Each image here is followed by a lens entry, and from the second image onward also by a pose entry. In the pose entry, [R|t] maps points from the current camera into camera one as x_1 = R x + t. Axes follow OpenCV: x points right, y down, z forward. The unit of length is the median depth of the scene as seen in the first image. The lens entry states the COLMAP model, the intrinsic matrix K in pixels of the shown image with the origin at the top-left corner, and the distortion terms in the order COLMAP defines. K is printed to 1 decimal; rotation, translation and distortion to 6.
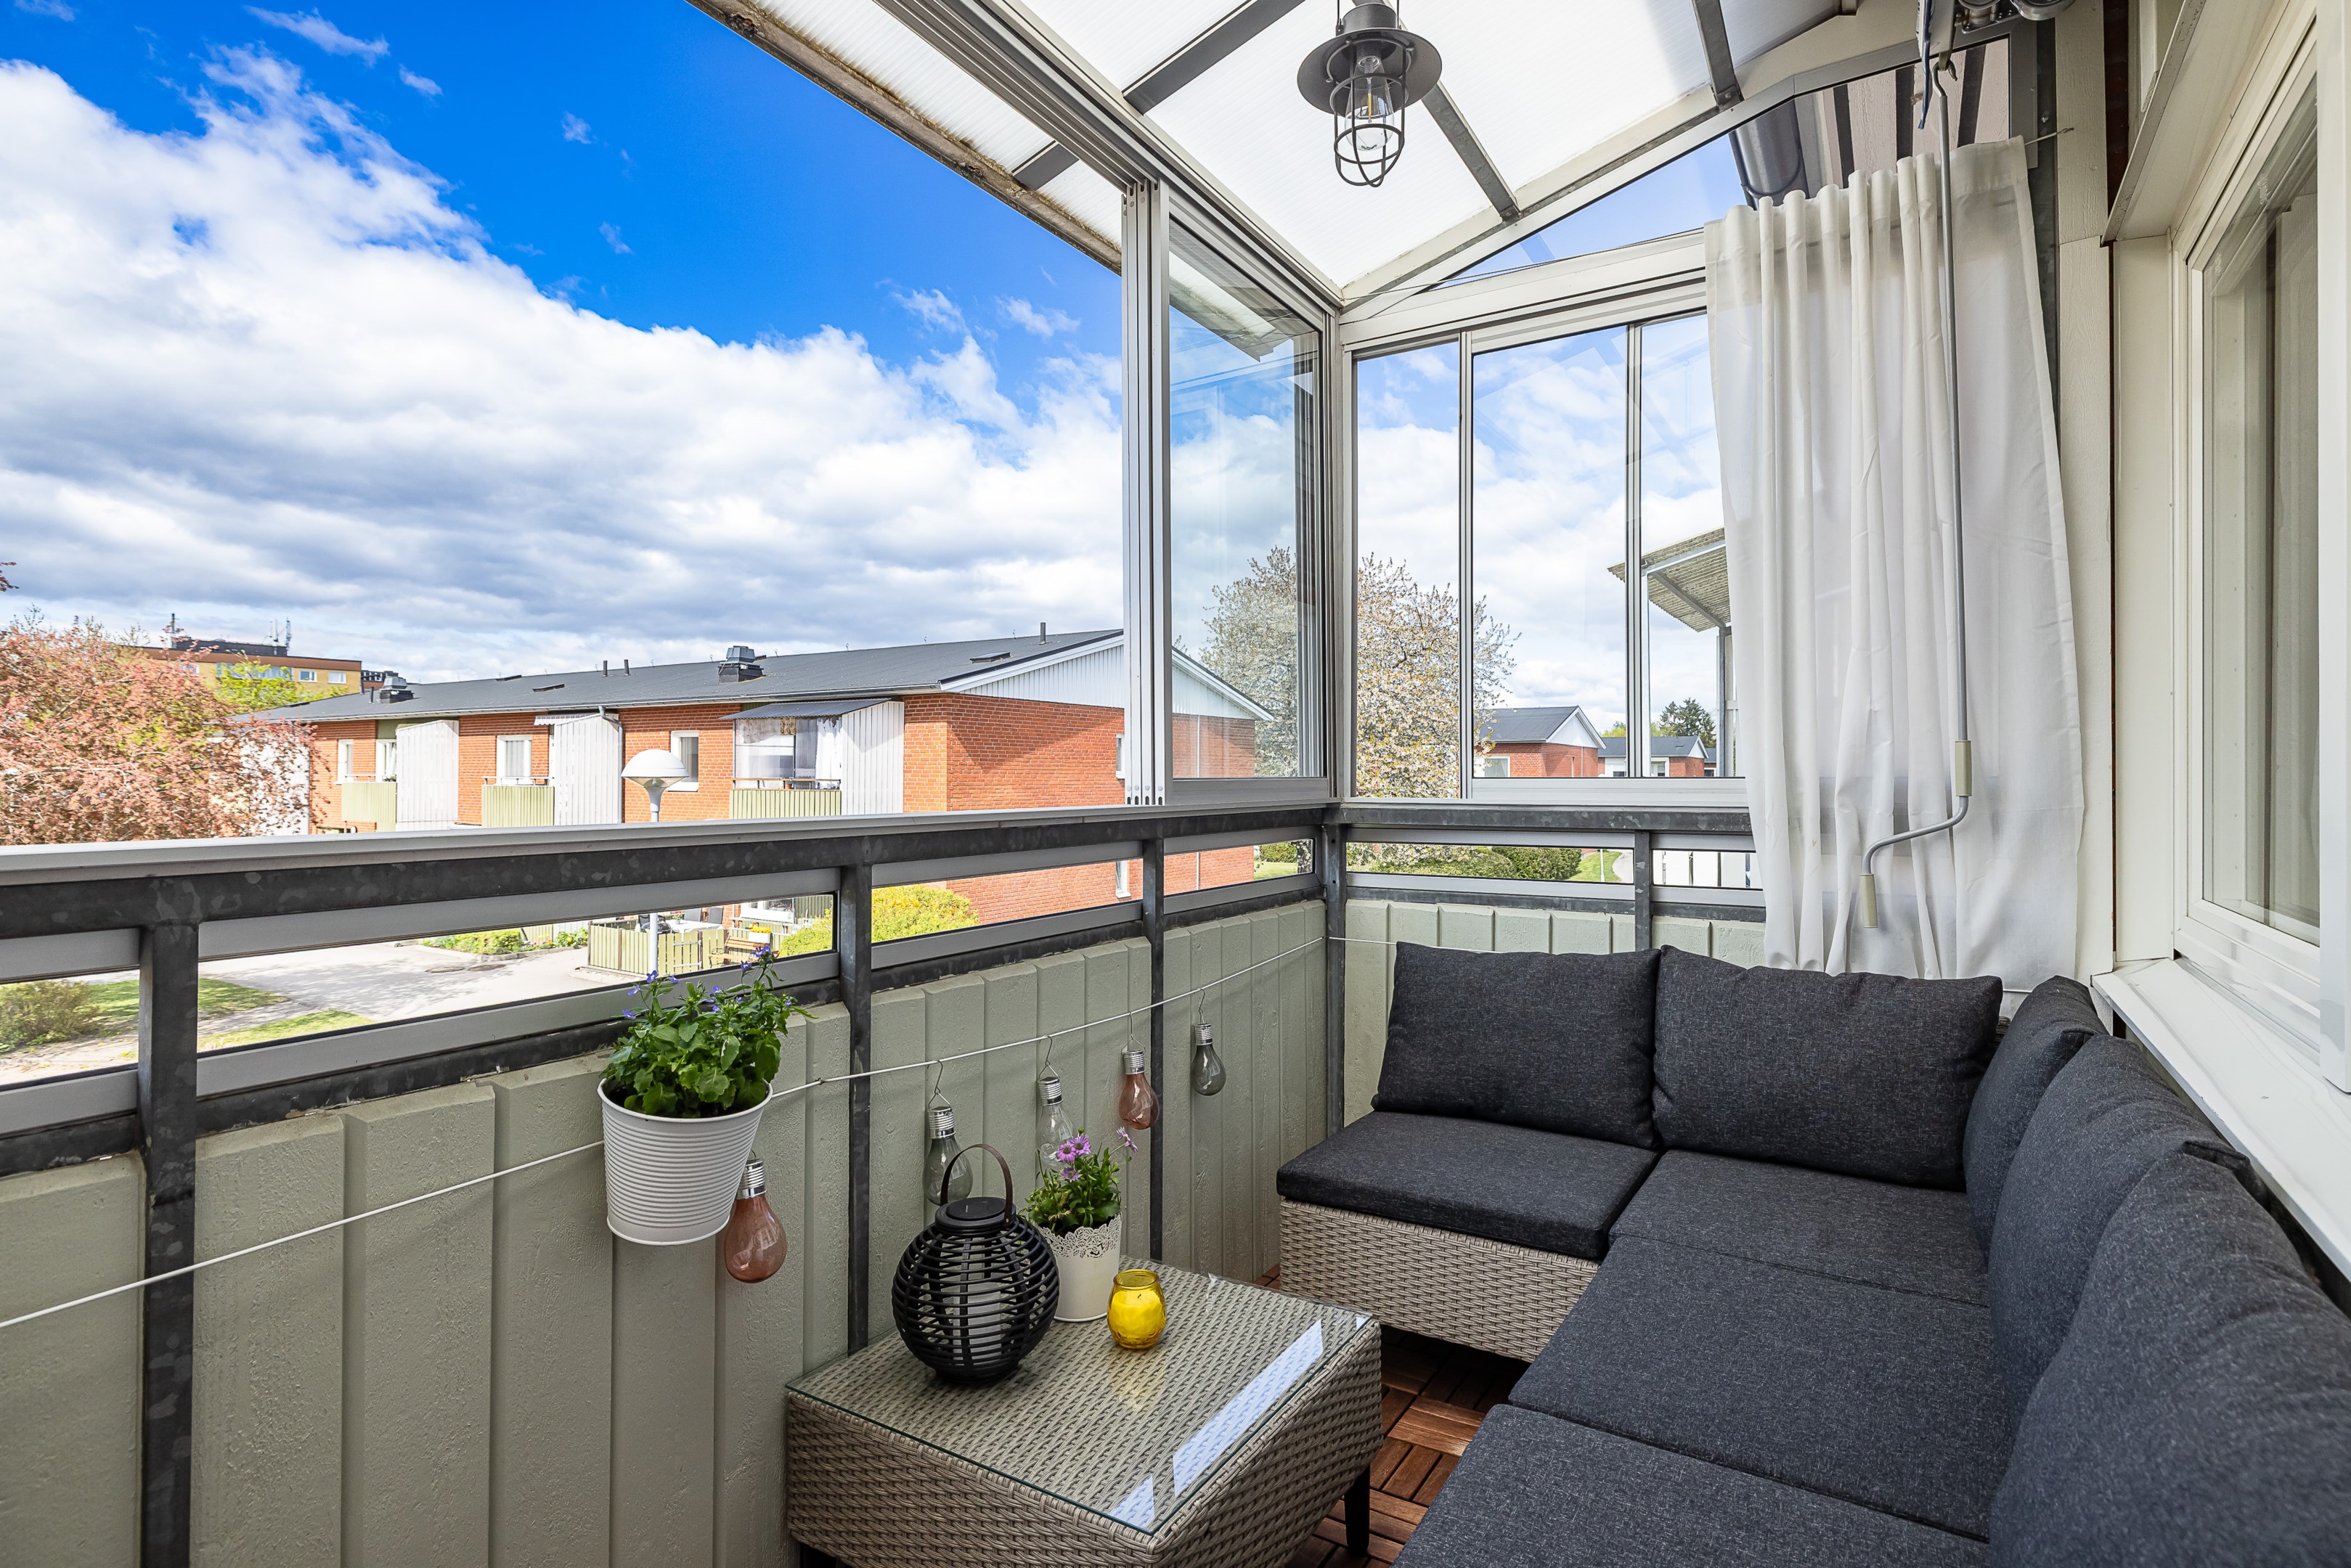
lens RADIAL K [[1143.4, 0, 1177.8], [0, 1143.4, 772.6], [0, 0, 1]] dist [-0.003389, 0.003233]
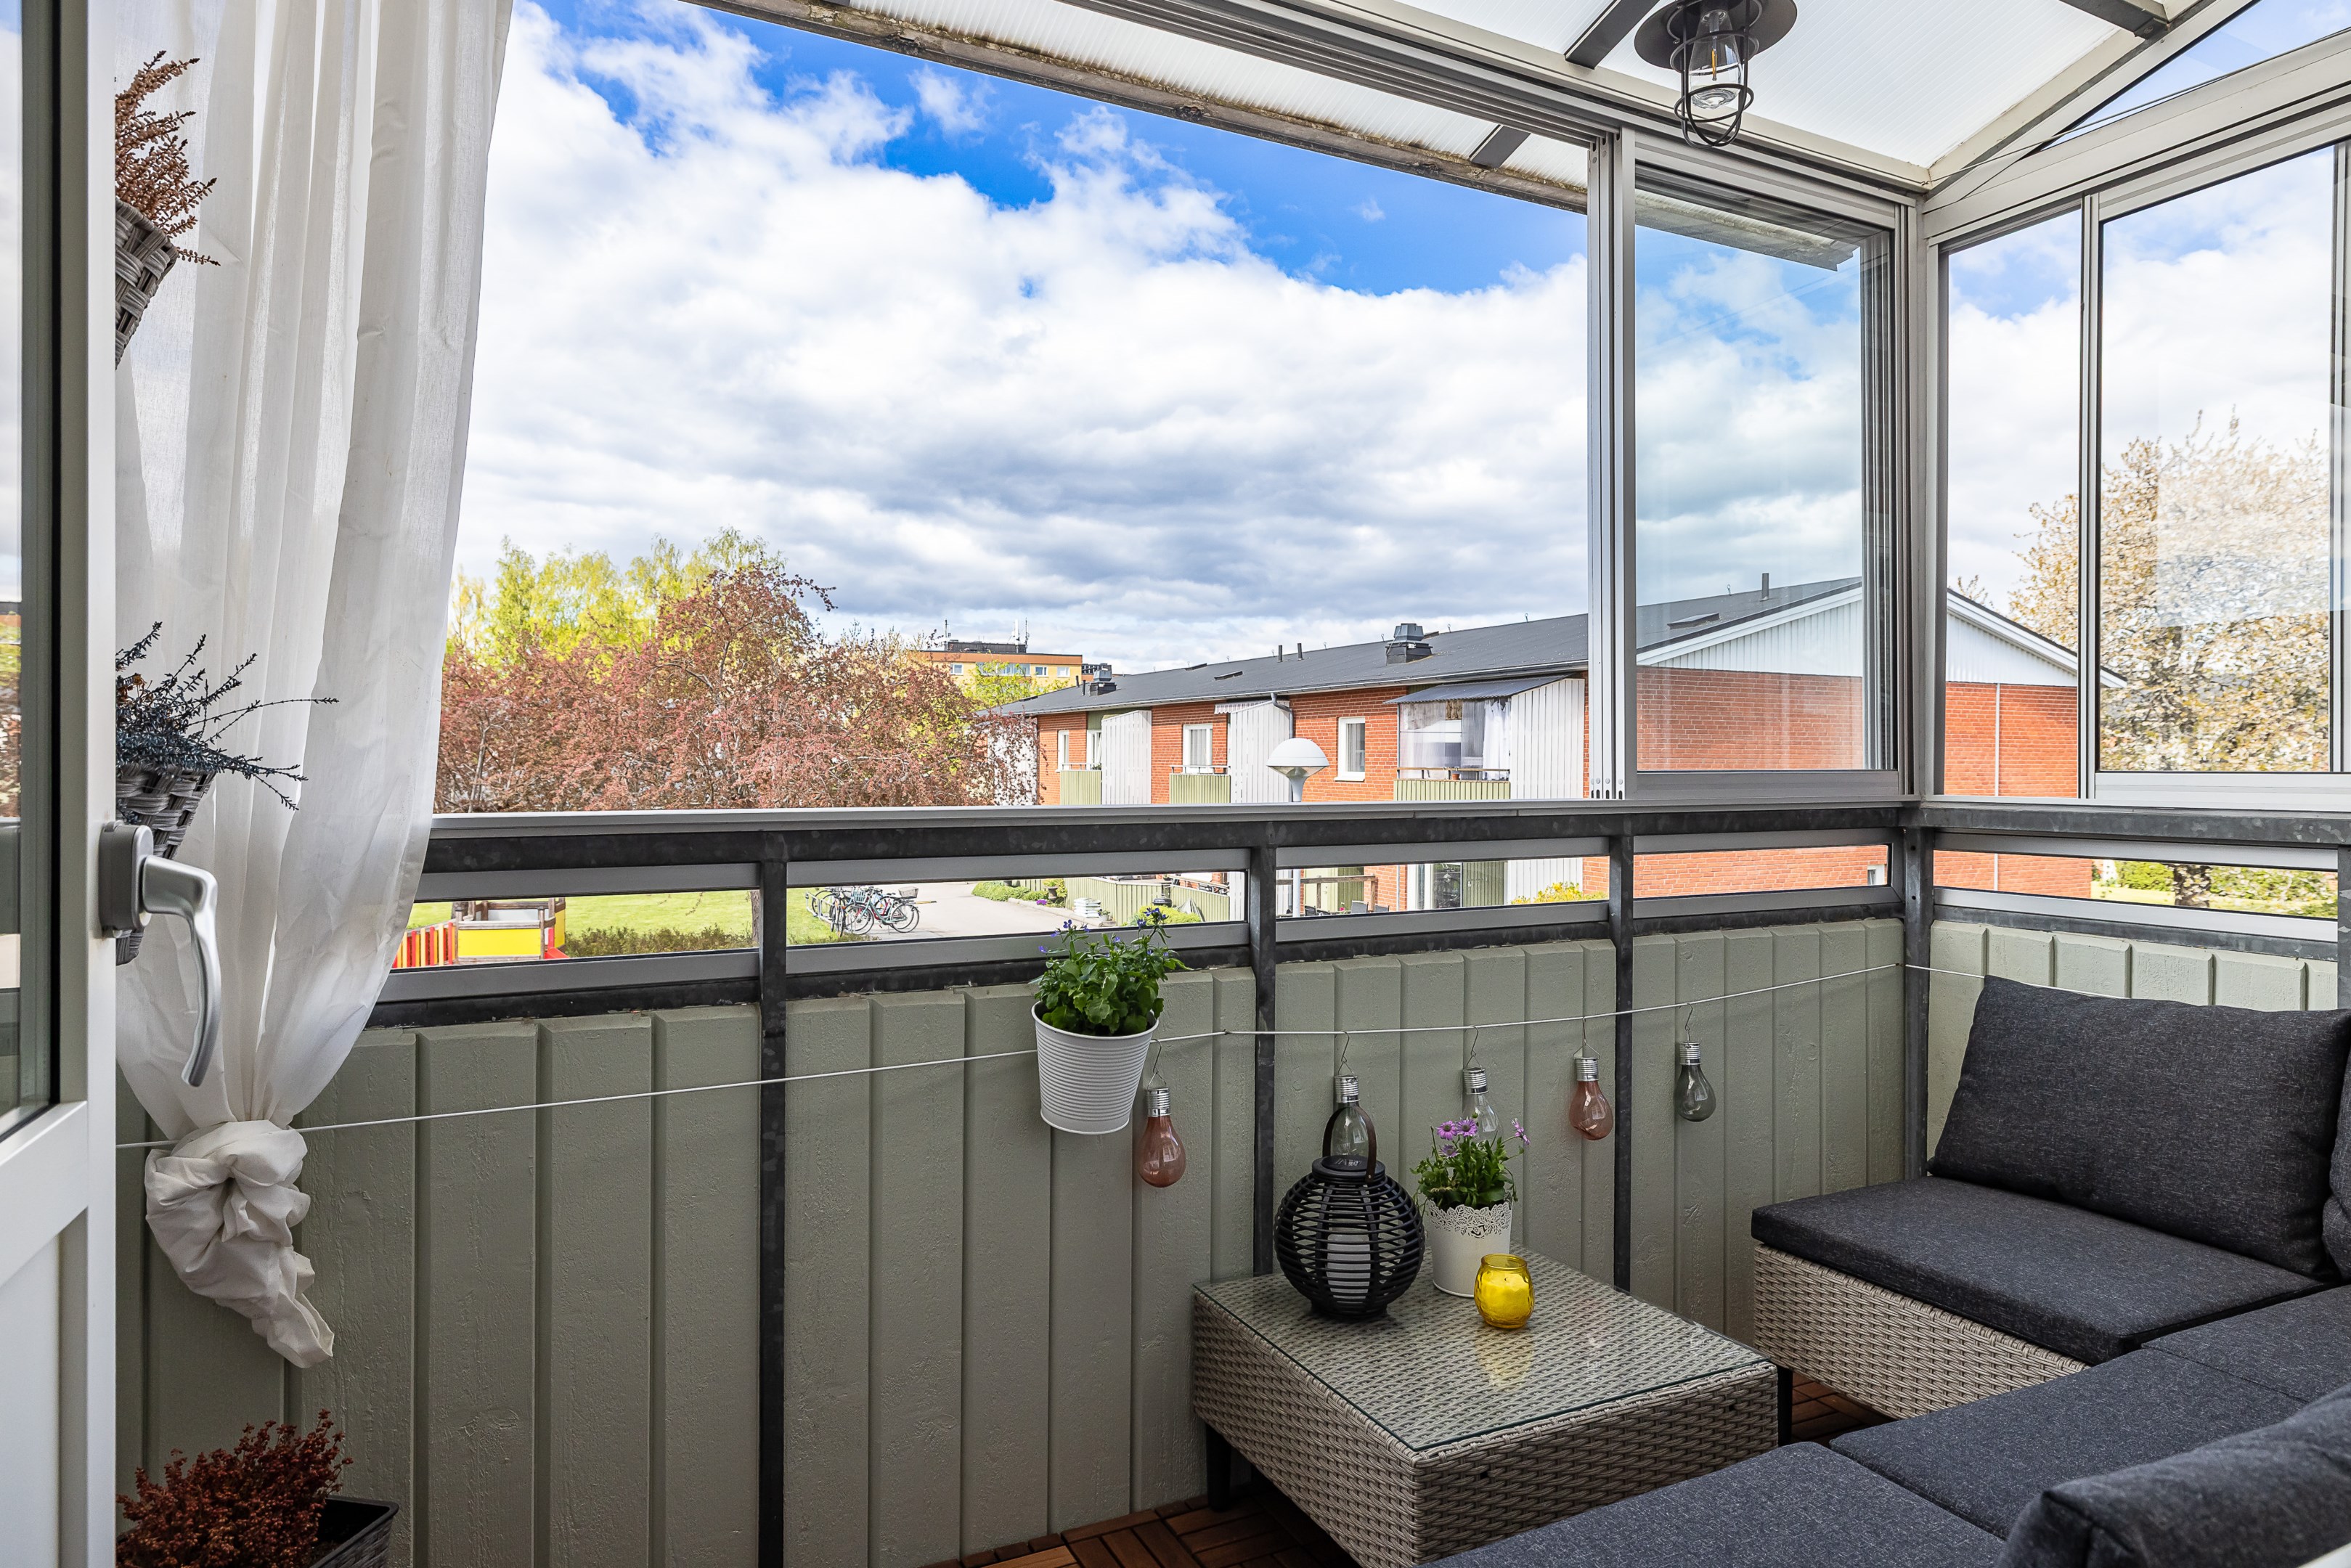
lens RADIAL K [[1334.0, 0, 1172.5], [0, 1334.0, 775.4], [0, 0, 1]] dist [0.007876, -0.000720]
pose [[0.850918, 0.005963, -0.525265, 0.261974], [-0.000413, 0.999943, 0.010682, -0.003308], [0.525298, -0.008873, 0.850872, -0.131609]]
